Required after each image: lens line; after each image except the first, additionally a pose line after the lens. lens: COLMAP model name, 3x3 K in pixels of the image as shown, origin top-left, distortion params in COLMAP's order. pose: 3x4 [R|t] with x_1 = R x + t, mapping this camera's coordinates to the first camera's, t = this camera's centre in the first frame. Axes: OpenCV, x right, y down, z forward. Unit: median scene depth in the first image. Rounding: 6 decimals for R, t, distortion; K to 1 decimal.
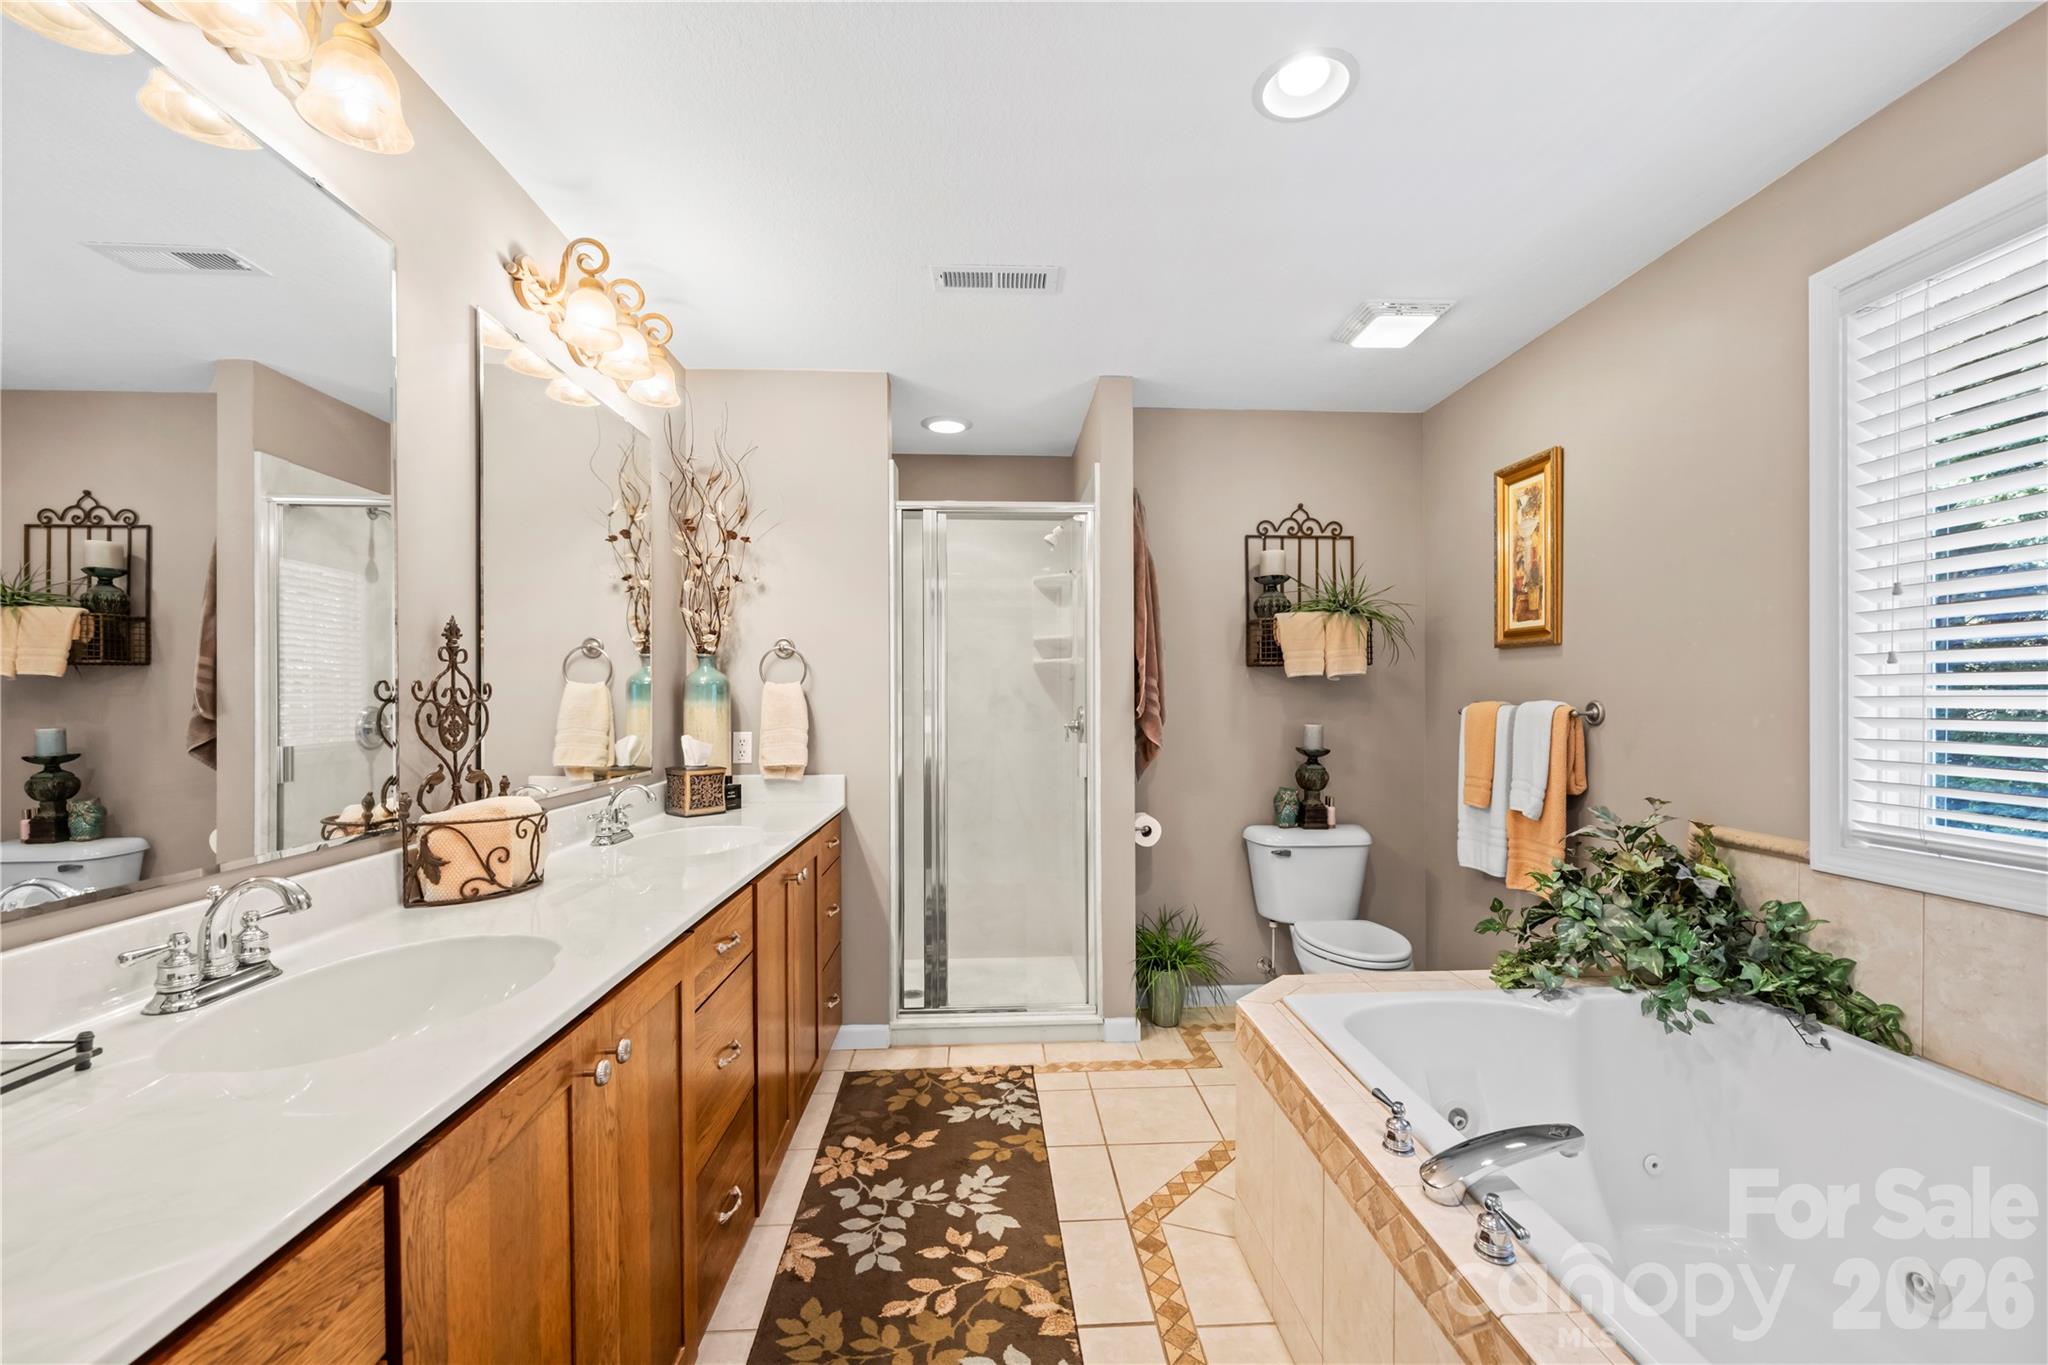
lens RADIAL K [[855.0, 0, 1028.3], [0, 855.0, 697.8], [0, 0, 1]] dist [-0.004018, -0.001700]
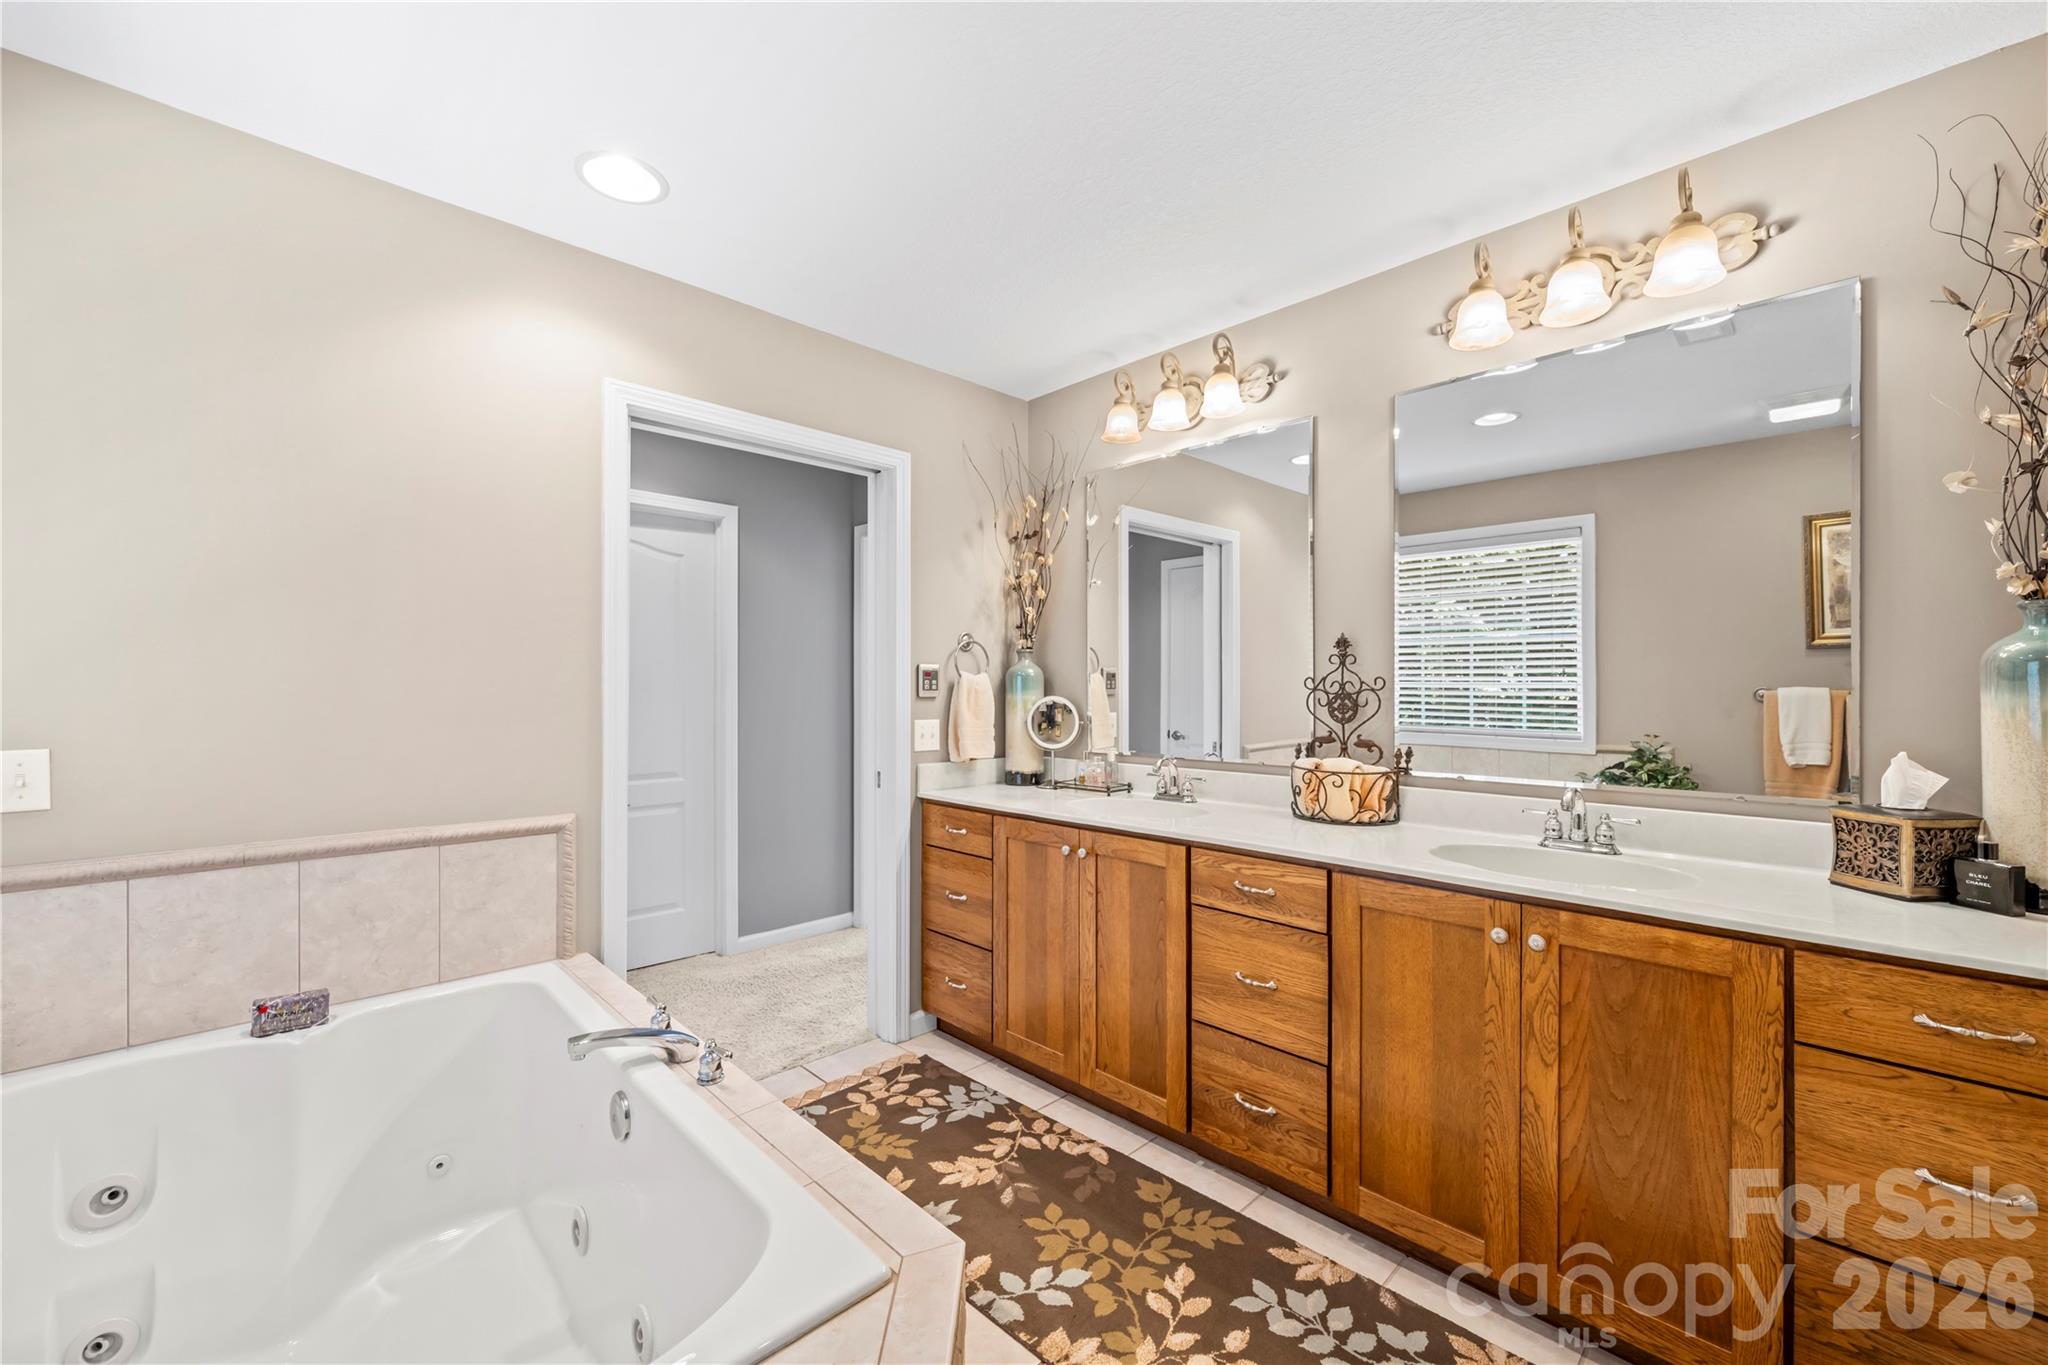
lens RADIAL K [[825.4, 0, 1032.1], [0, 825.4, 682.2], [0, 0, 1]] dist [-0.012423, -0.000162]
pose [[-0.758933, -0.003703, -0.651158, 0.644781], [-0.001578, 0.999991, -0.003846, -0.003074], [0.651166, -0.001891, -0.758933, 1.655382]]
